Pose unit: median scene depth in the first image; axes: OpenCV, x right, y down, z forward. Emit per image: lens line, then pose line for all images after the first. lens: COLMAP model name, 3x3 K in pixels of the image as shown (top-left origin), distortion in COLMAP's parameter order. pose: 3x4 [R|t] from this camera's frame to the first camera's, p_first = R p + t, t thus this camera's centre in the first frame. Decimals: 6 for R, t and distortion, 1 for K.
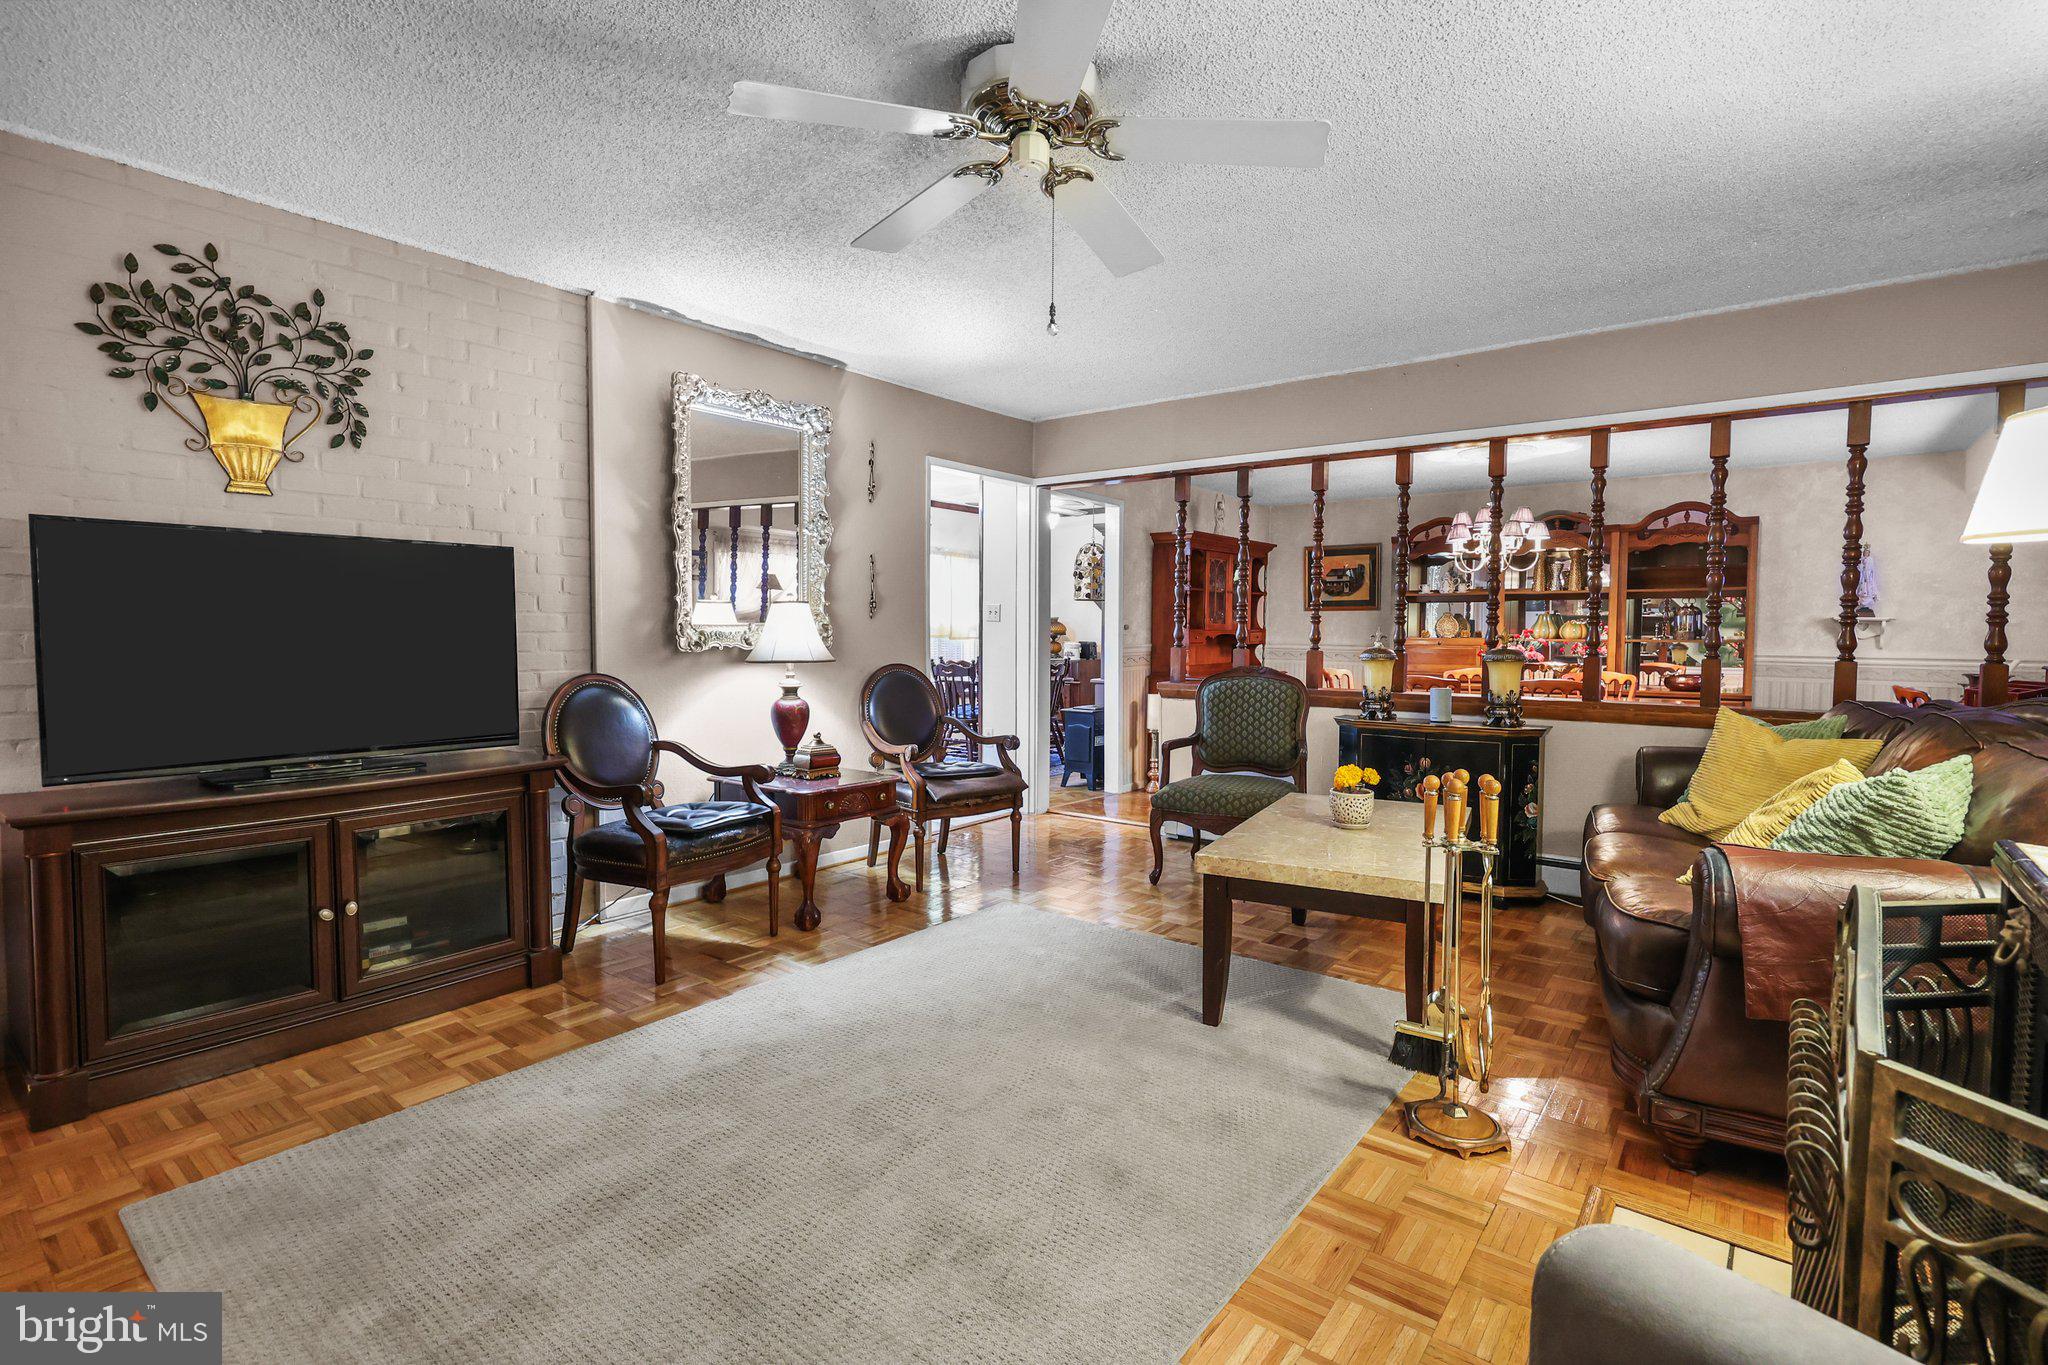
lens RADIAL K [[949.5, 0, 1024.0], [0, 949.5, 682.5], [0, 0, 1]] dist [0.078371, 0.000145]
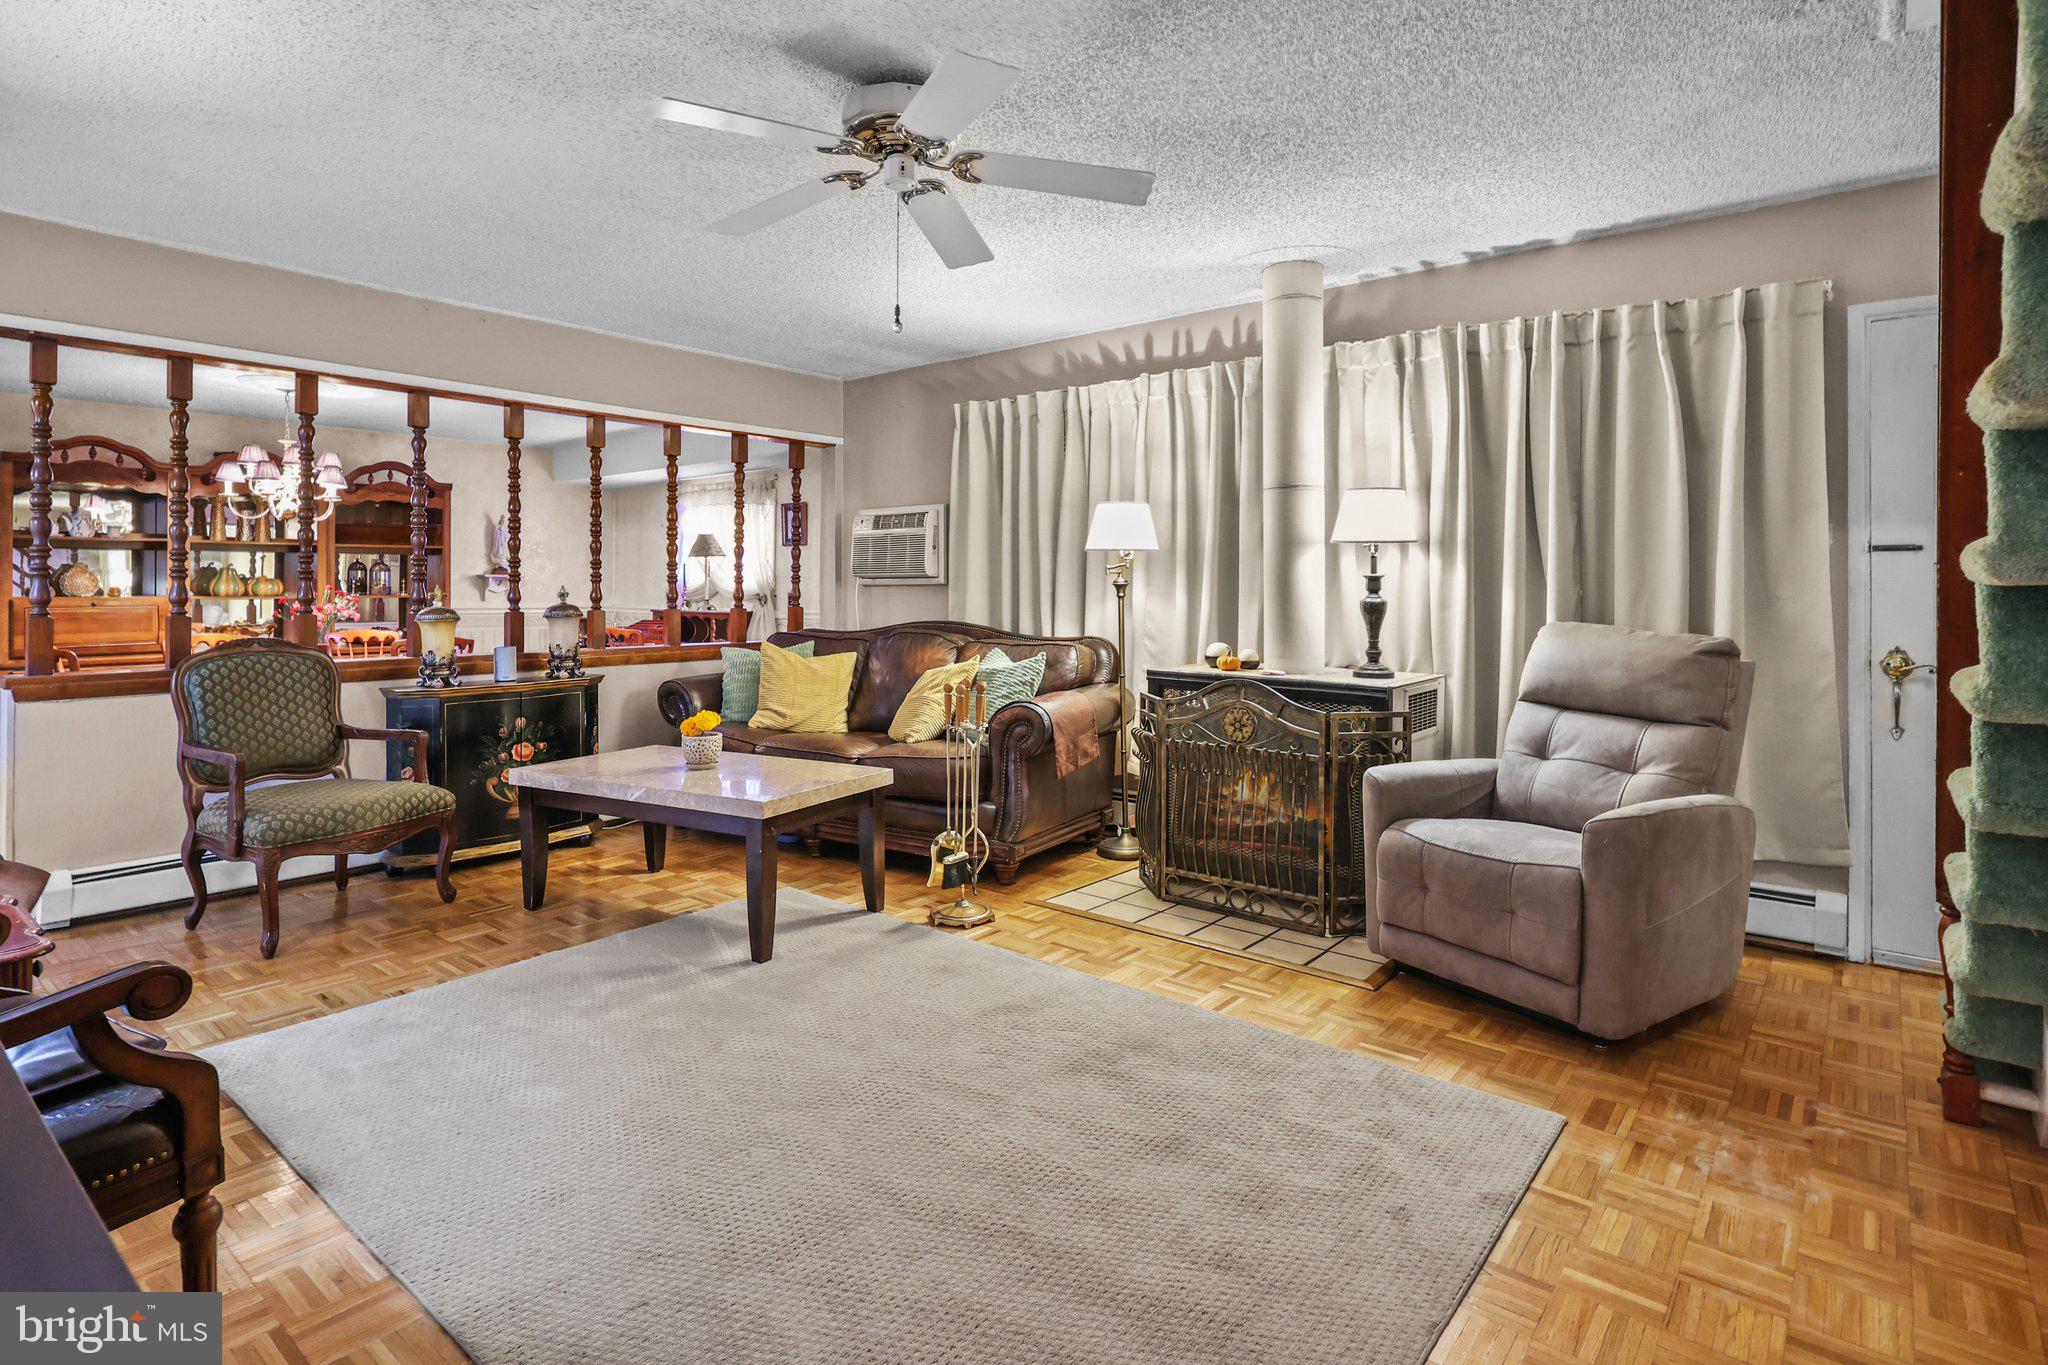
lens RADIAL K [[1039.4, 0, 1032.5], [0, 1039.4, 567.4], [0, 0, 1]] dist [-0.001120, -0.000714]
pose [[0.016693, 0.002947, 0.999856, -0.440629], [0.061700, 0.998087, -0.003972, -0.024763], [-0.997955, 0.061757, 0.016479, 0.311583]]
